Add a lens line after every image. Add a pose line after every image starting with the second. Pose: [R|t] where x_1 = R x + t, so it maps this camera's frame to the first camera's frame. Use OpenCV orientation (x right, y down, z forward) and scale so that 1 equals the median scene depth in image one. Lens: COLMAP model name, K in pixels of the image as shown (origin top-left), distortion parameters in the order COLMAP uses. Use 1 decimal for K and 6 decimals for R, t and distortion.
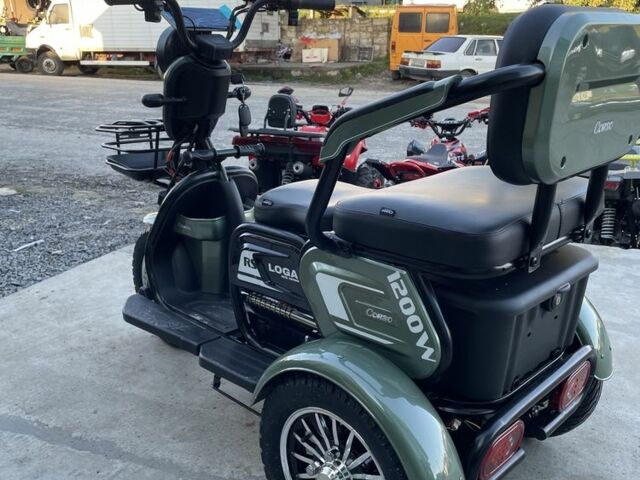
lens RADIAL K [[632.1, 0, 320.0], [0, 632.1, 240.0], [0, 0, 1]] dist [0.113697, -0.191538]
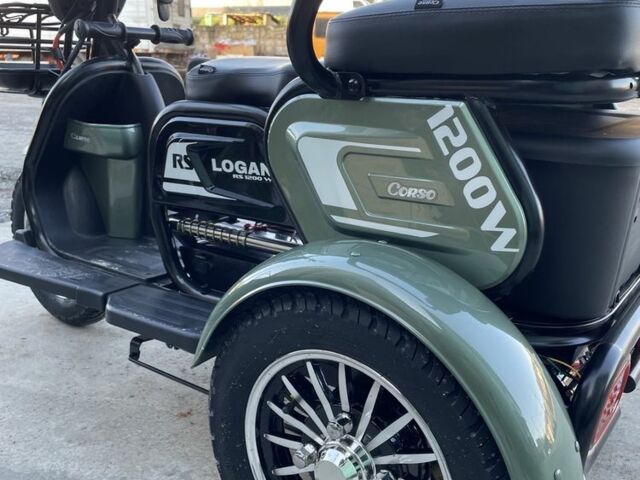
lens RADIAL K [[634.4, 0, 332.3], [0, 634.4, 235.2], [0, 0, 1]] dist [0.096012, -0.133914]
pose [[0.988819, -0.026195, 0.146802, -0.057161], [0.030679, 0.999127, -0.028364, 0.140502], [-0.145930, 0.032551, 0.988759, 0.327839]]
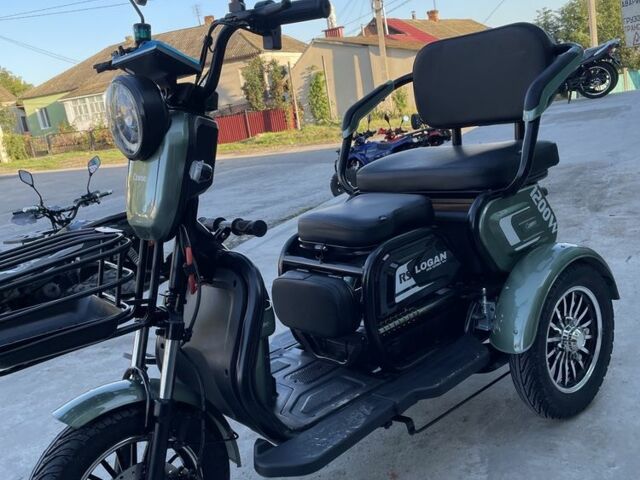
lens RADIAL K [[632.1, 0, 320.0], [0, 632.1, 240.0], [0, 0, 1]] dist [0.113697, -0.191538]
pose [[0.105916, -0.234675, 0.966286, -1.107954], [0.448243, 0.878689, 0.164269, -0.246017], [-0.887615, 0.415732, 0.198259, 0.920776]]
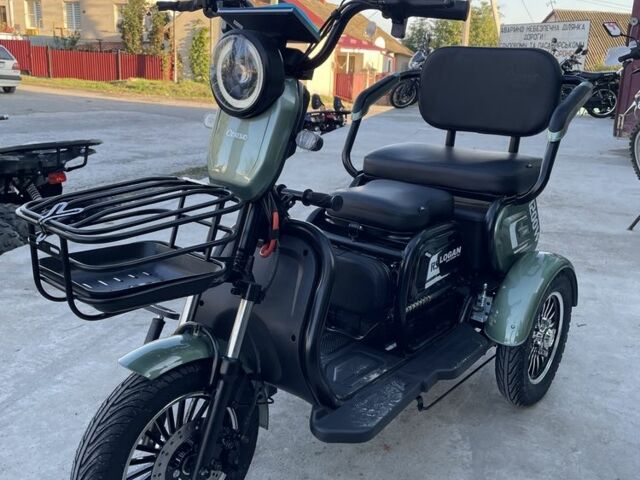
lens RADIAL K [[633.8, 0, 320.5], [0, 633.8, 226.1], [0, 0, 1]] dist [0.116056, -0.219663]
pose [[-0.093807, -0.258481, 0.961451, -1.142556], [0.257628, 0.926514, 0.274224, -0.381580], [-0.961680, 0.273421, -0.020321, 1.221542]]
